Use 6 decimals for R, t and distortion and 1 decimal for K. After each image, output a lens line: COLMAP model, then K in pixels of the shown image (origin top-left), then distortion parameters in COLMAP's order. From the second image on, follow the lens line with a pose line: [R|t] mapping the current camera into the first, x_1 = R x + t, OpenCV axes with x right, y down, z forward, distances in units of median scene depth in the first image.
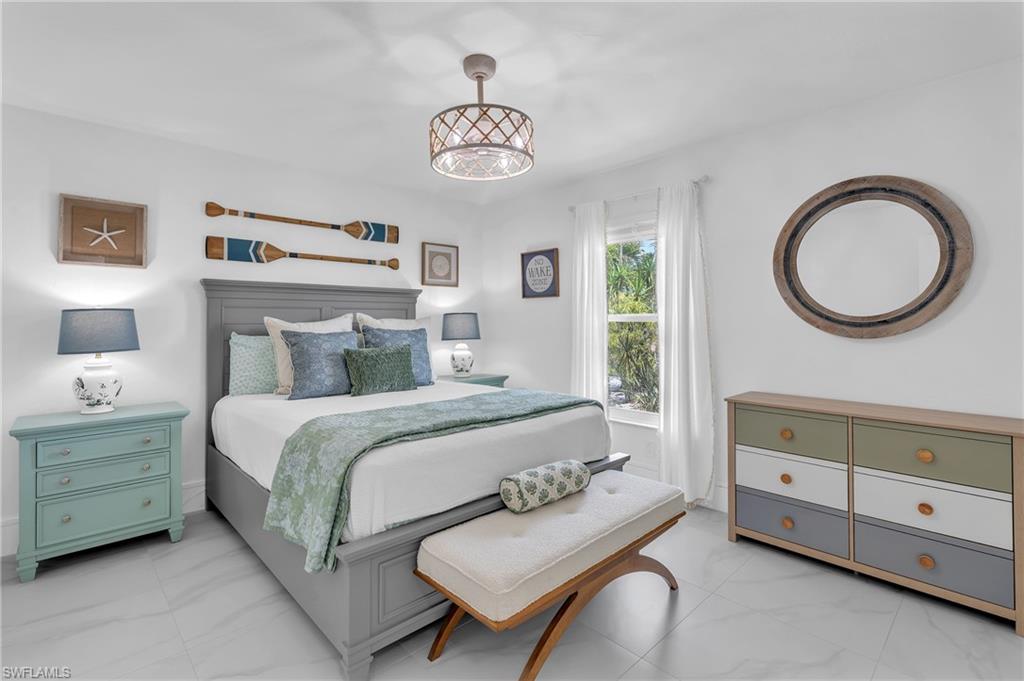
lens RADIAL K [[476.6, 0, 510.7], [0, 476.6, 315.9], [0, 0, 1]] dist [-0.001789, -0.000658]
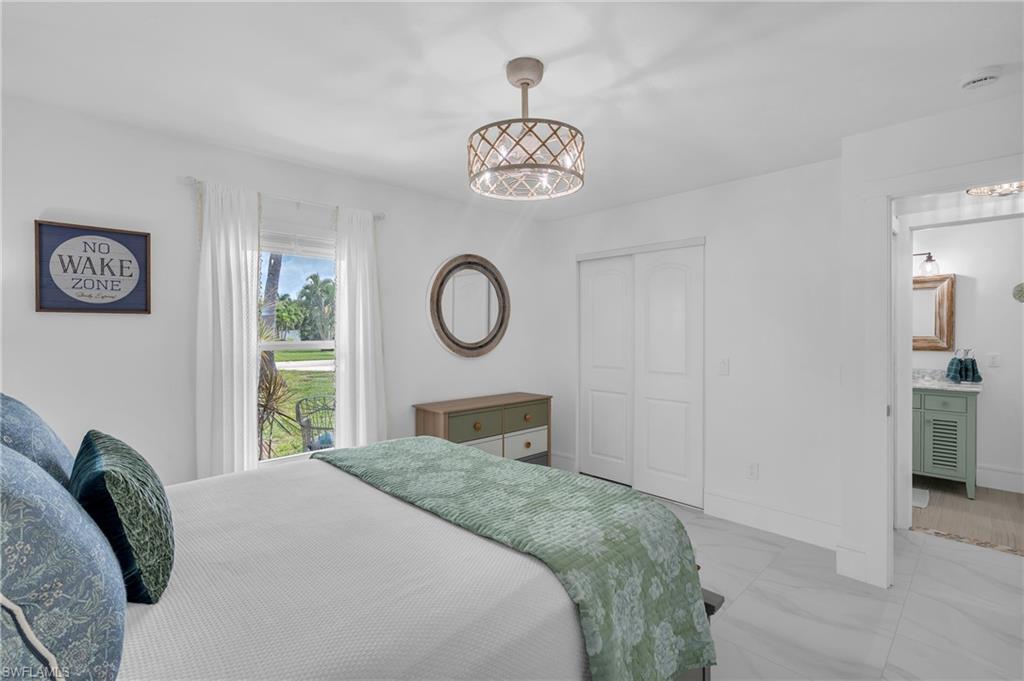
lens RADIAL K [[476.6, 0, 514.5], [0, 476.6, 342.6], [0, 0, 1]] dist [-0.001789, -0.000658]
pose [[-0.016723, -0.009128, 0.999818, -0.781526], [-0.000389, 0.999958, 0.009123, -0.014276], [-0.999860, -0.000236, -0.016726, 0.827925]]
